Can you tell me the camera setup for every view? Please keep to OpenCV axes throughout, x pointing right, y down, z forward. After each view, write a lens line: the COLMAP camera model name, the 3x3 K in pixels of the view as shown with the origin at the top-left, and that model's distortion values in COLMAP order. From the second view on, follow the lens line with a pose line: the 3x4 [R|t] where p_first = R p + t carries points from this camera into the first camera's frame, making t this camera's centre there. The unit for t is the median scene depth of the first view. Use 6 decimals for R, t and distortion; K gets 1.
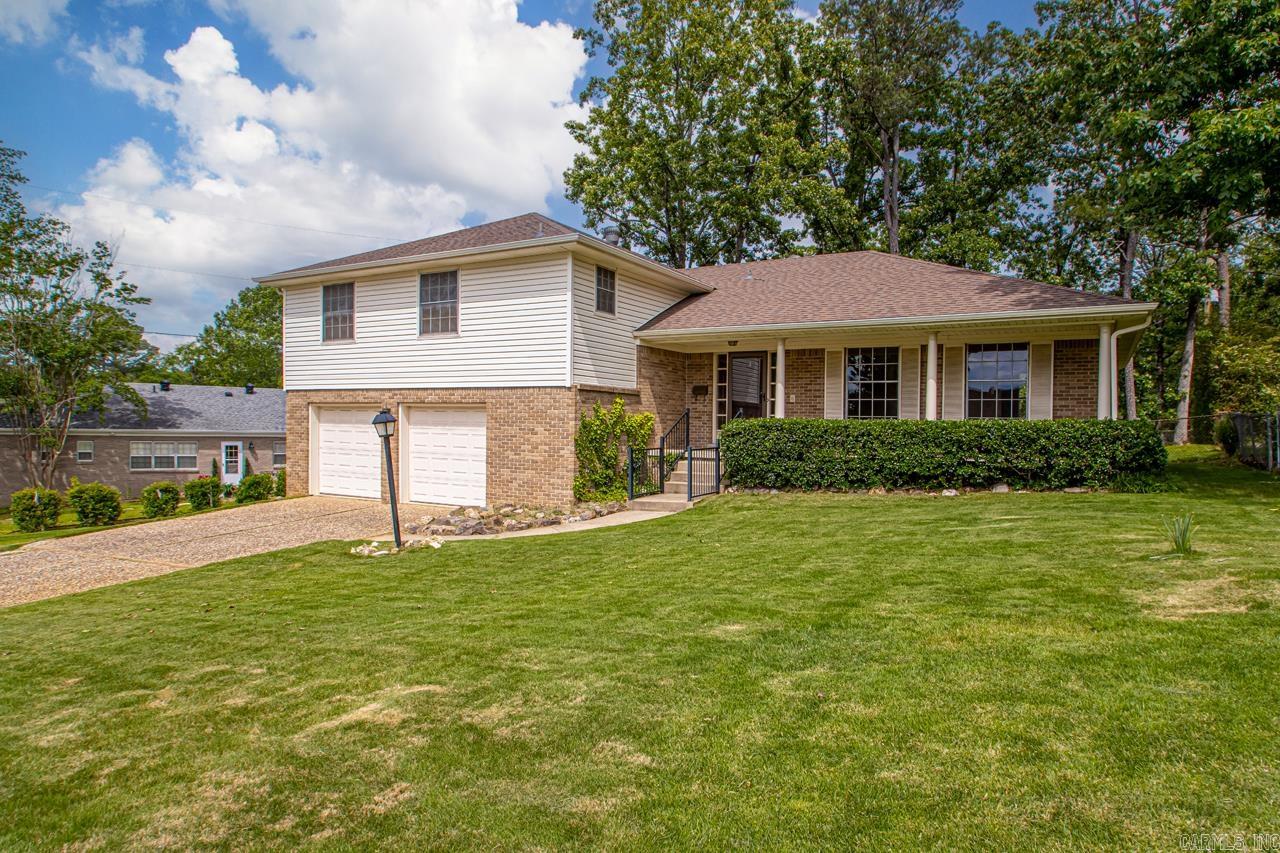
lens RADIAL K [[786.9, 0, 664.1], [0, 786.9, 432.0], [0, 0, 1]] dist [-0.019623, 0.002886]
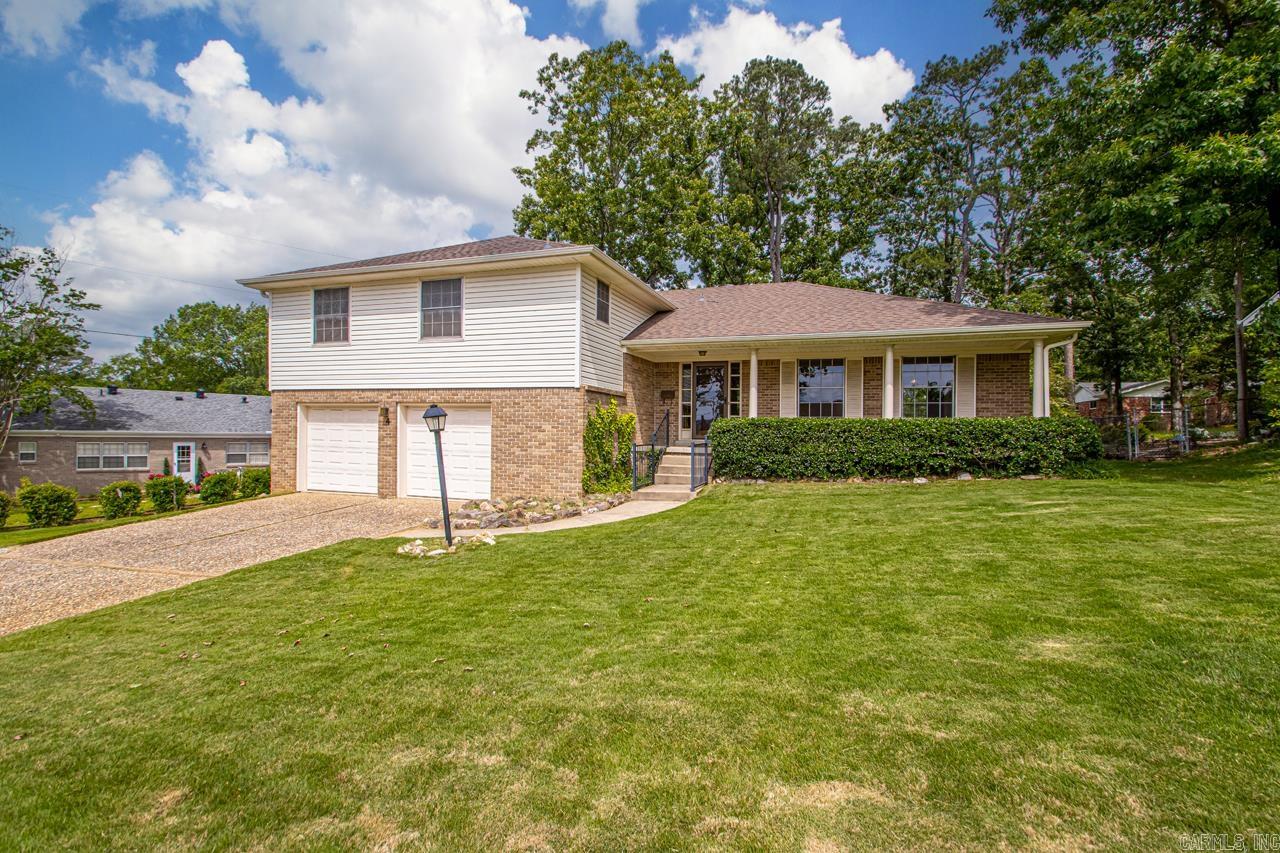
lens RADIAL K [[599.4, 0, 640.0], [0, 599.4, 426.5], [0, 0, 1]] dist [0.017542, -0.016455]
pose [[0.984521, 0.001367, 0.175263, -0.167941], [0.001364, 0.999880, -0.015461, 0.008423], [-0.175263, 0.015460, 0.984400, 0.158544]]
